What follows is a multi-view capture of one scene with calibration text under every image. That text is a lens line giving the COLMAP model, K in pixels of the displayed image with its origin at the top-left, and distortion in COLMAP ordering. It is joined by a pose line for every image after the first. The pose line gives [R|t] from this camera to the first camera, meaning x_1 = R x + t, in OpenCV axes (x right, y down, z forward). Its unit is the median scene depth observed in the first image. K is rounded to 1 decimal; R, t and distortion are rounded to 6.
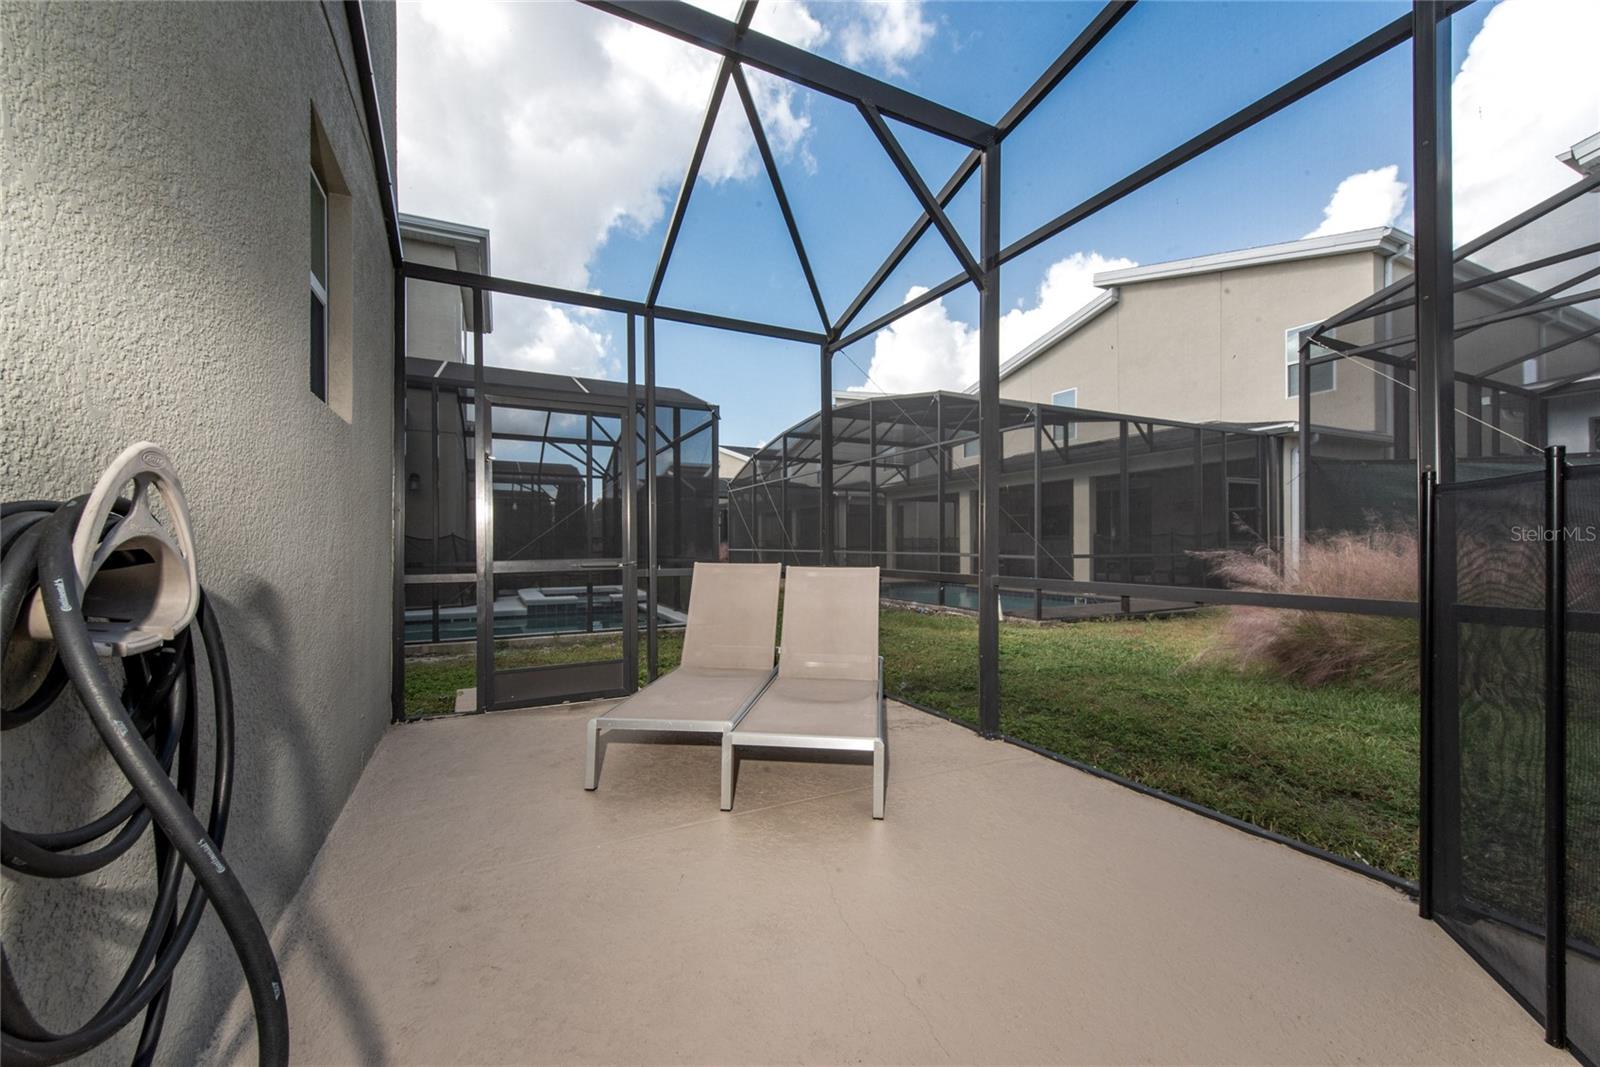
lens RADIAL K [[626.7, 0, 805.0], [0, 626.7, 539.9], [0, 0, 1]] dist [0.010272, -0.000140]
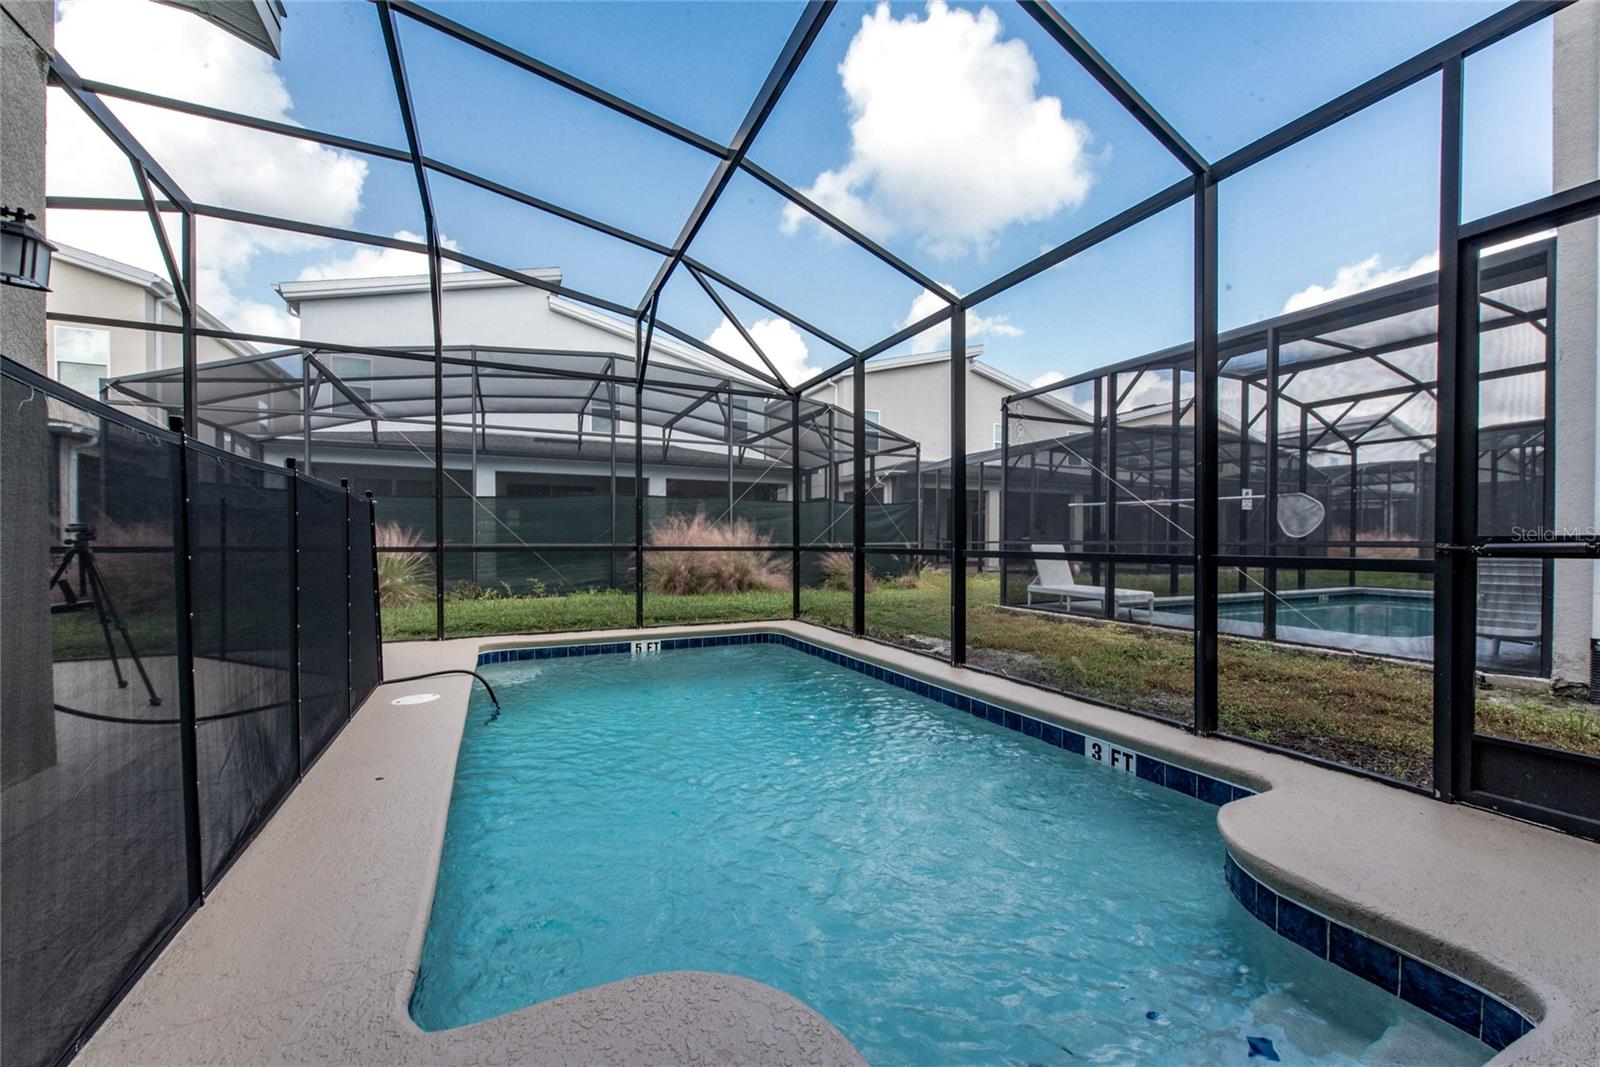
lens RADIAL K [[626.7, 0, 805.0], [0, 626.7, 539.9], [0, 0, 1]] dist [0.010272, -0.000140]
pose [[0.024274, -0.003376, 0.999700, -0.315034], [-0.005541, 0.999978, 0.003512, 0.008044], [-0.999690, -0.005625, 0.024255, -0.322368]]
